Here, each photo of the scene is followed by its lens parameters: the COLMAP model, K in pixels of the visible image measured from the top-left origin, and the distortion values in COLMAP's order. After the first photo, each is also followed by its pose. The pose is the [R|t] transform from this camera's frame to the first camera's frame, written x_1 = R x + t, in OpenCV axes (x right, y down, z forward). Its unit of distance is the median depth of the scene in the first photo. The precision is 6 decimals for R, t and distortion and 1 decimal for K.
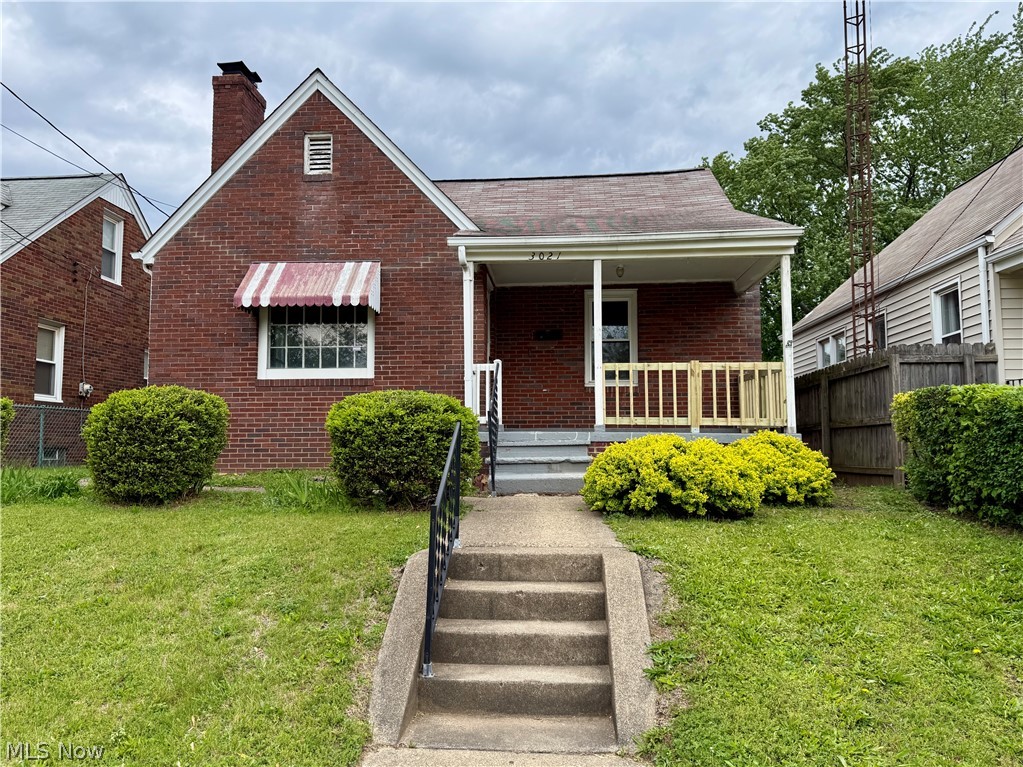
lens RADIAL K [[711.9, 0, 511.5], [0, 711.9, 383.5], [0, 0, 1]] dist [0.088538, -0.136730]
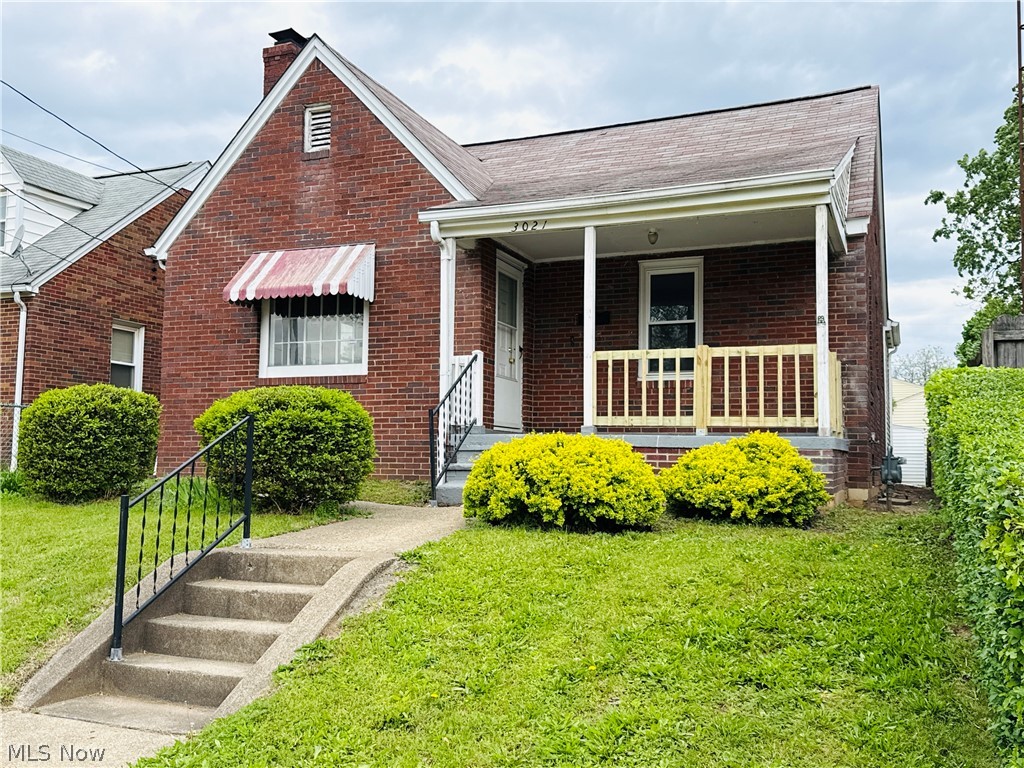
lens RADIAL K [[910.2, 0, 512.0], [0, 910.2, 384.0], [0, 0, 1]] dist [0.118239, -0.193602]
pose [[0.953125, -0.013993, -0.302252, 0.316426], [0.014037, 0.999899, -0.002027, 0.008947], [0.302250, -0.002310, 0.953226, -0.032788]]
